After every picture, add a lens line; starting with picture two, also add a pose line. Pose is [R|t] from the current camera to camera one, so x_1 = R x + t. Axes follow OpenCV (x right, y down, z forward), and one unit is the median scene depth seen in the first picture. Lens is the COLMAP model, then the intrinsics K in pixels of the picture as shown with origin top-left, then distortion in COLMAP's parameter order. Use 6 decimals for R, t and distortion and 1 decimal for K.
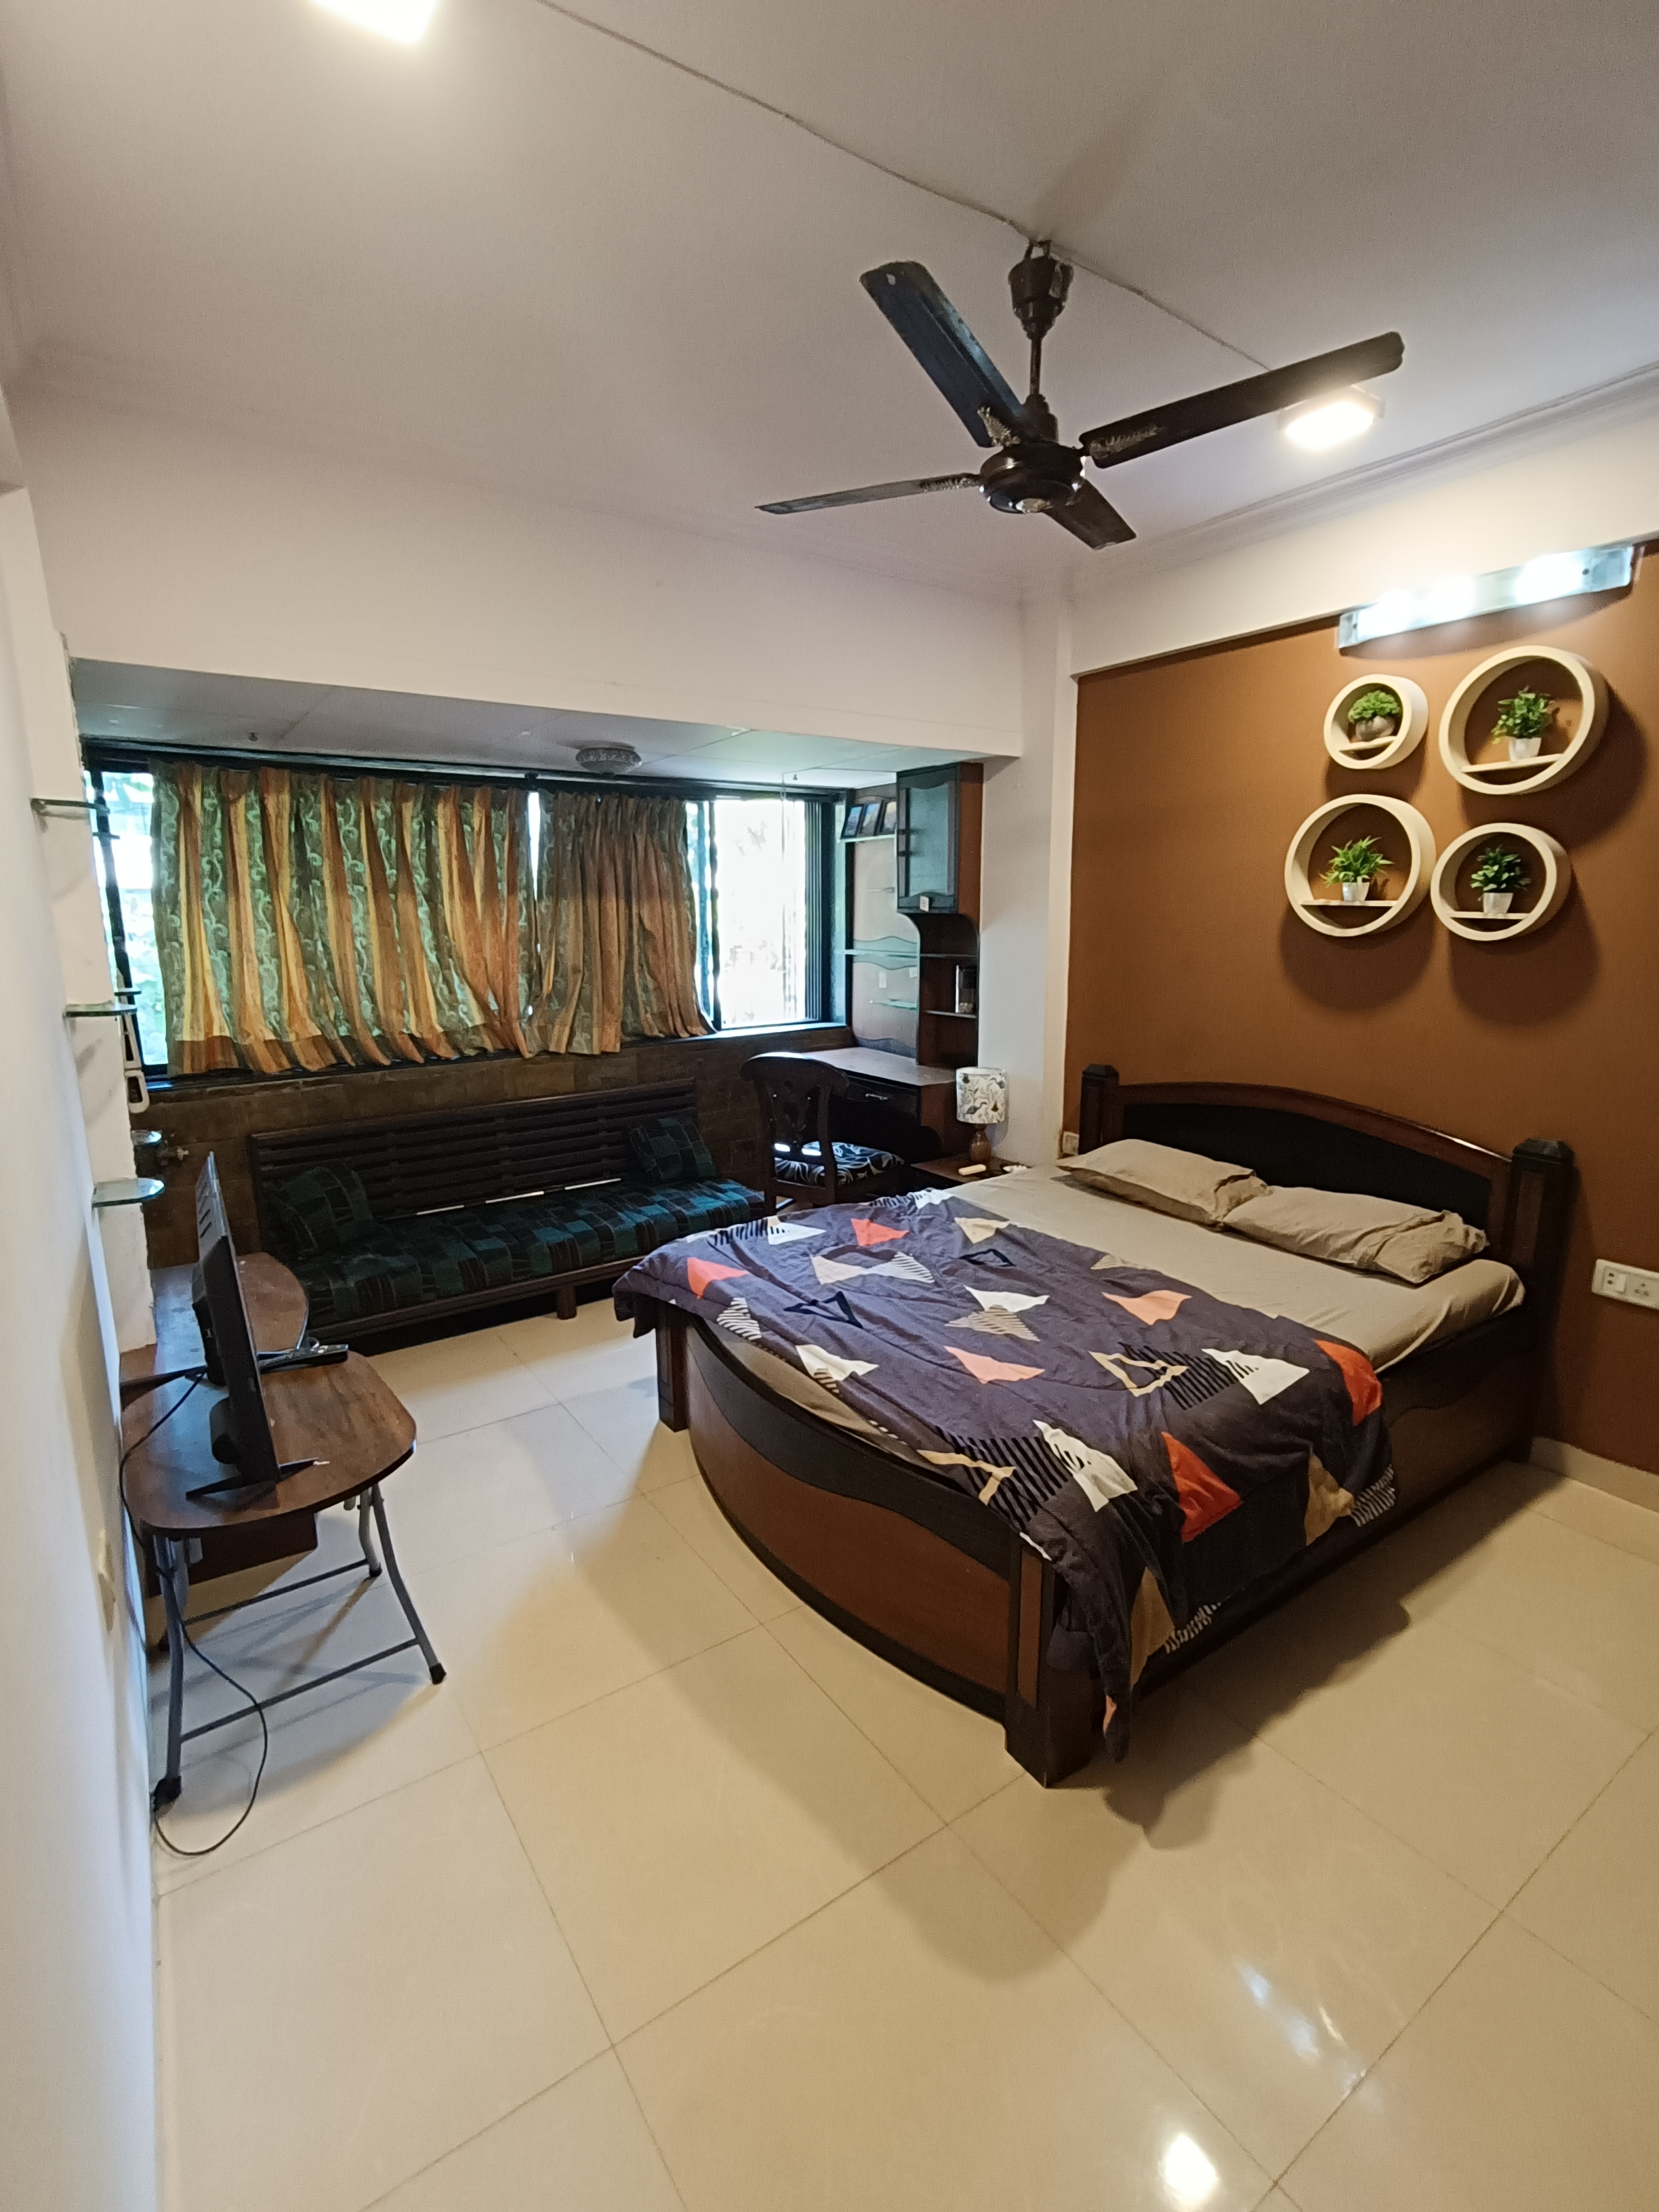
lens RADIAL K [[1026.0, 0, 827.2], [0, 1026.0, 1107.8], [0, 0, 1]] dist [0.004381, 0.000153]
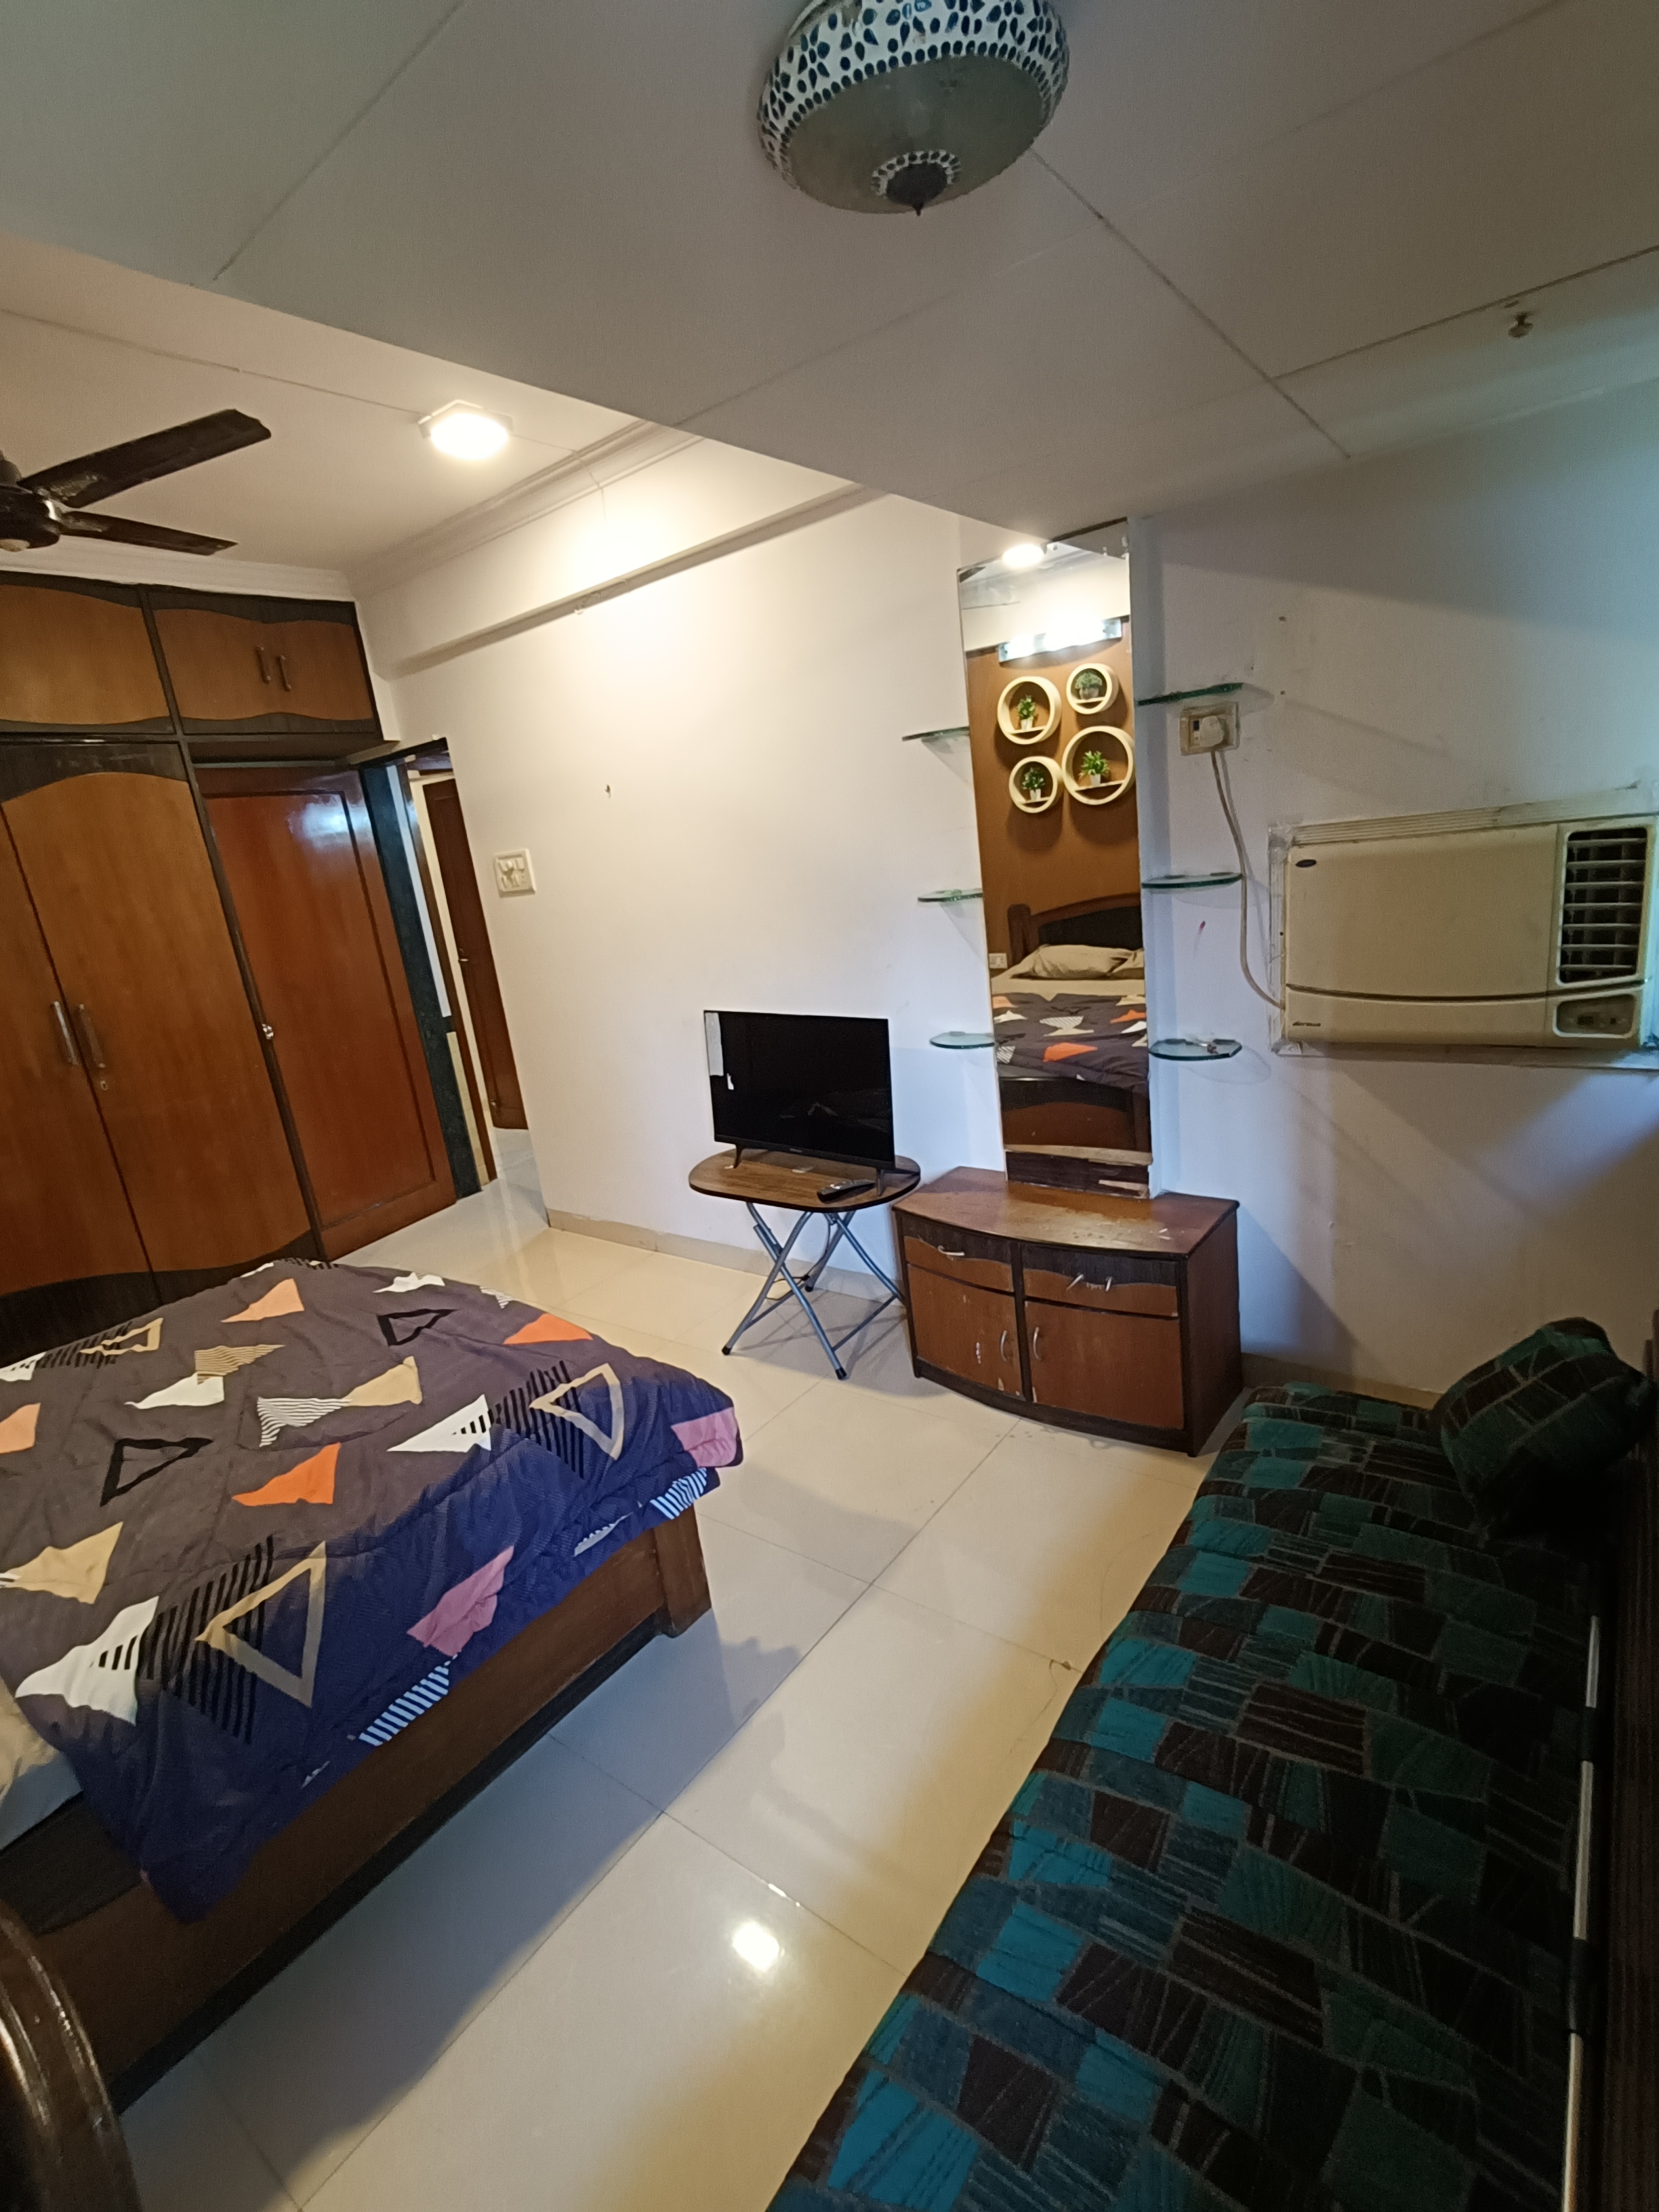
lens RADIAL K [[1026.0, 0, 825.6], [0, 1026.0, 1110.9], [0, 0, 1]] dist [0.004381, 0.000153]
pose [[-0.944994, 0.196471, -0.261506, -0.129445], [0.068082, 0.900137, 0.430254, -0.309064], [0.319923, 0.388784, -0.864000, 1.599765]]
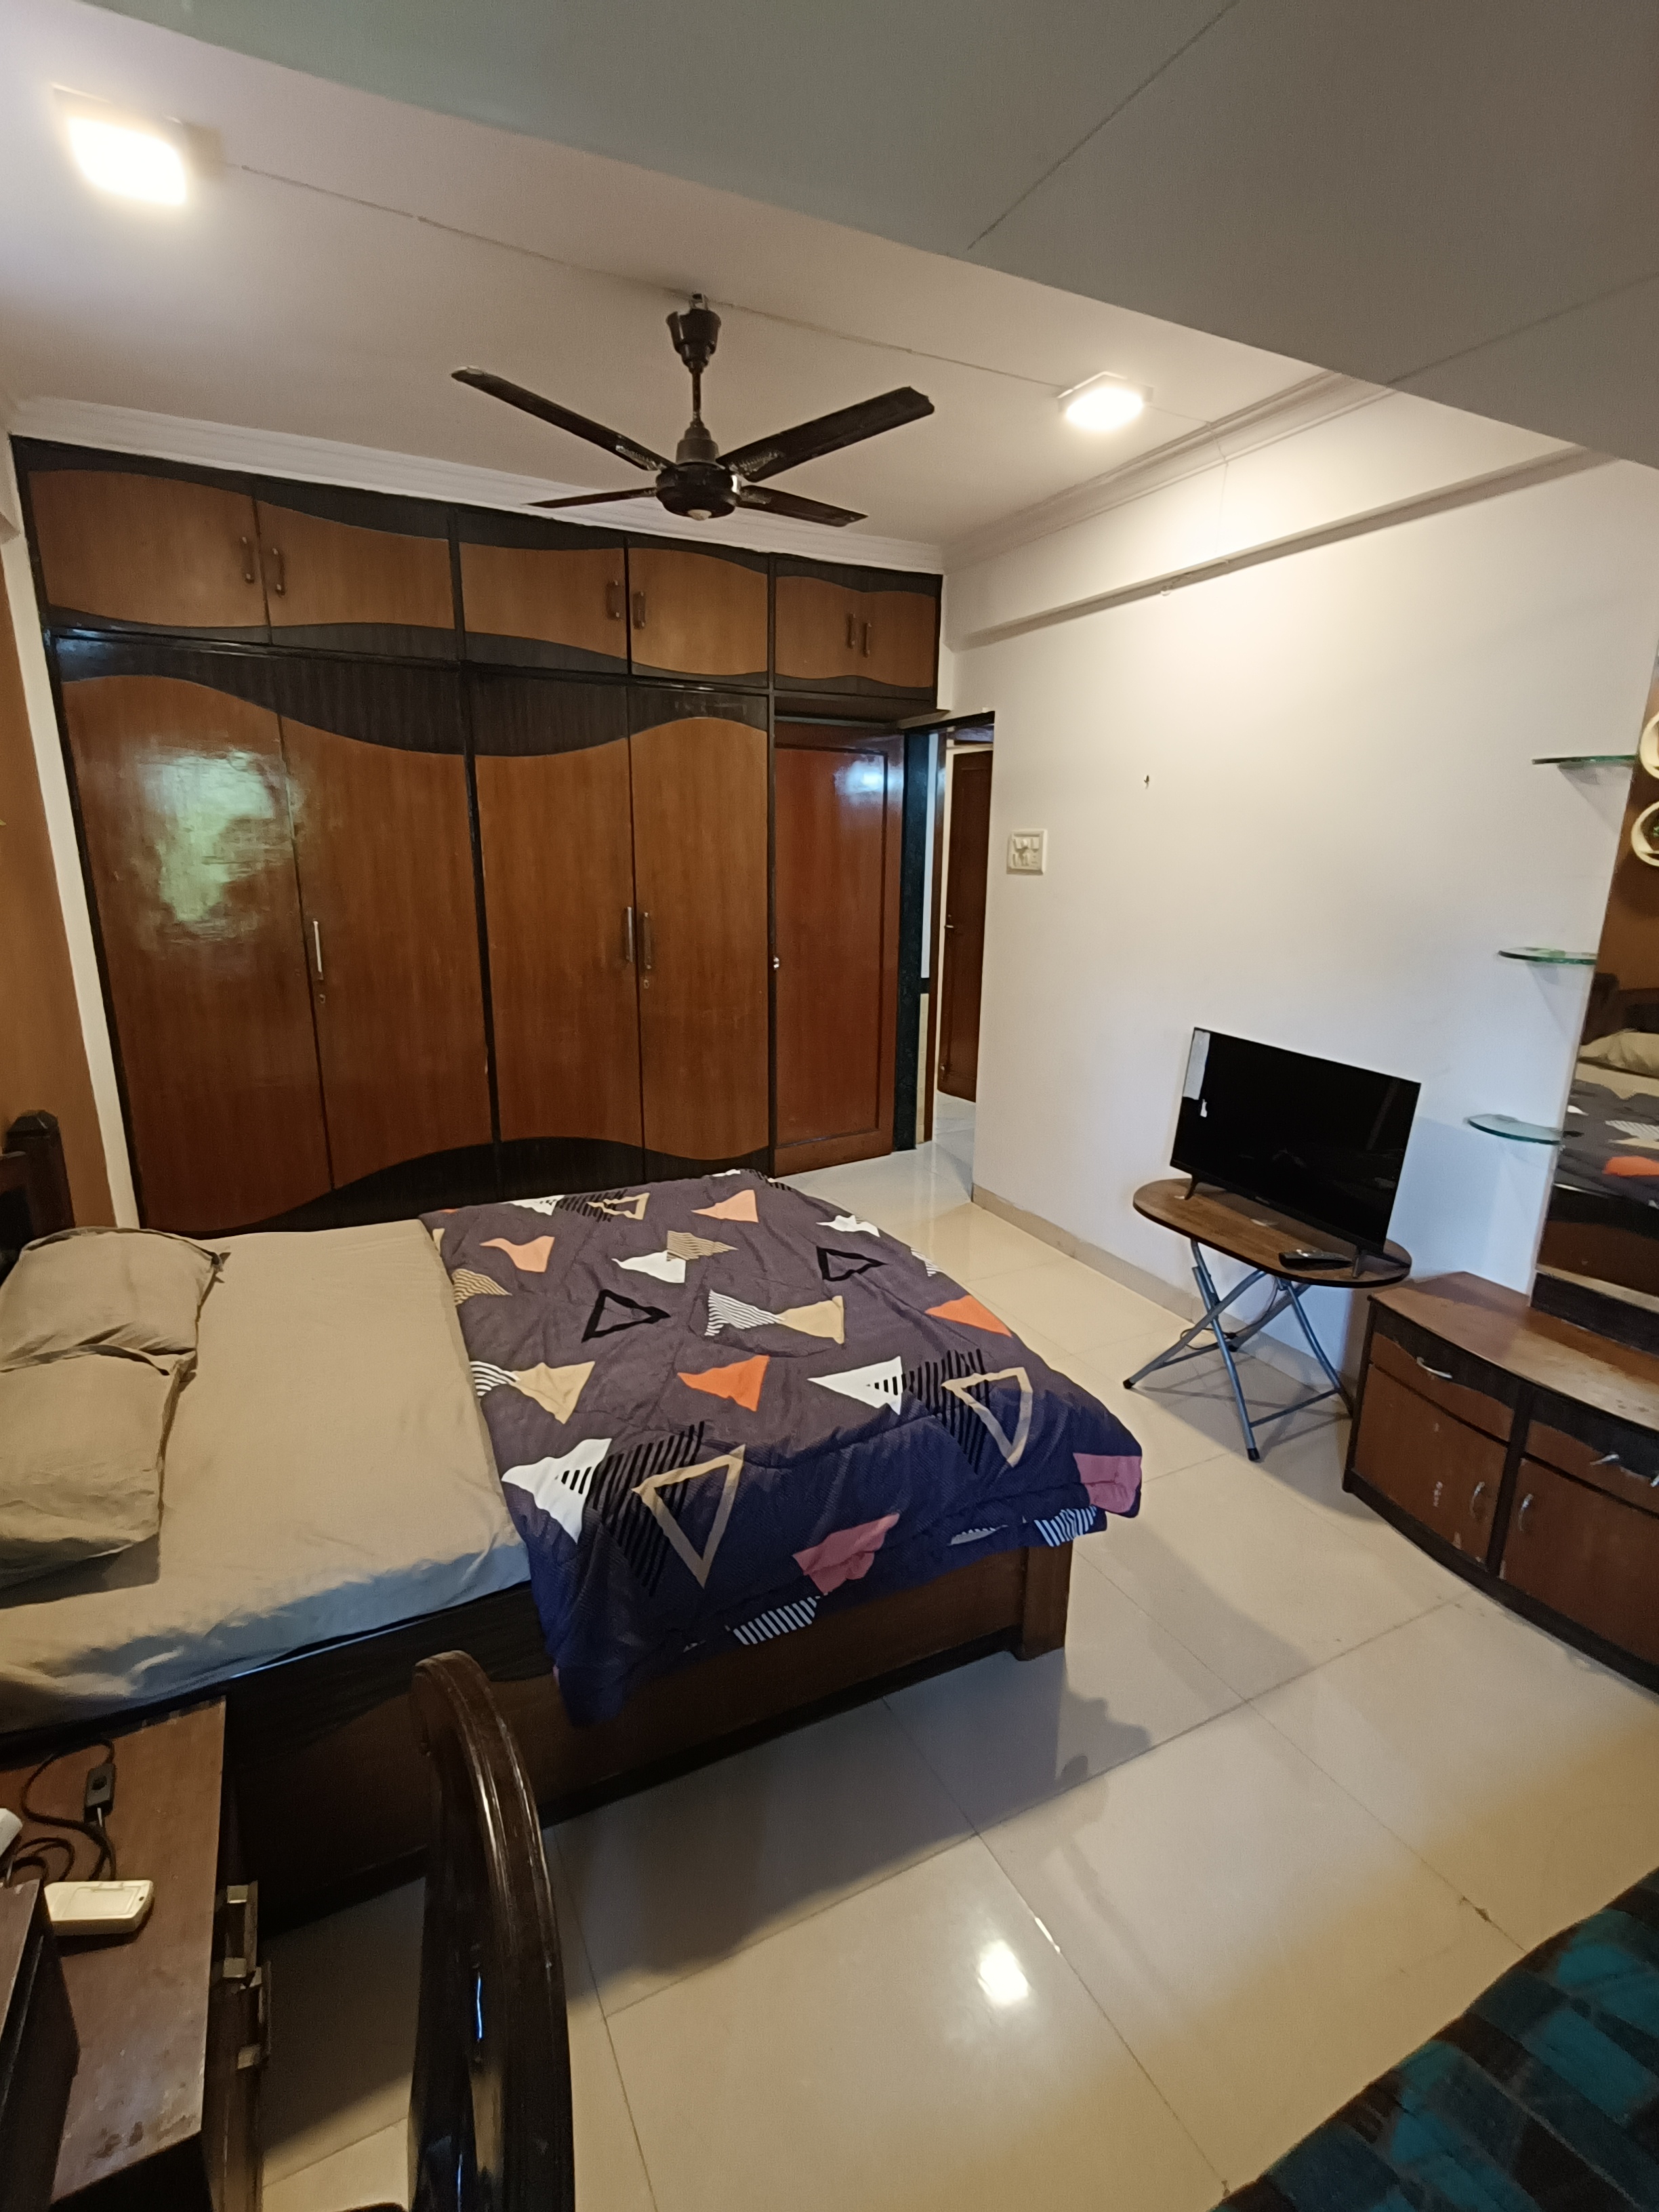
lens RADIAL K [[1026.0, 0, 824.2], [0, 1026.0, 1111.6], [0, 0, 1]] dist [0.004381, 0.000153]
pose [[-0.989523, -0.042896, 0.137853, -0.094477], [0.020241, 0.904192, 0.426647, -0.310578], [-0.142947, 0.424968, -0.893850, 1.571576]]
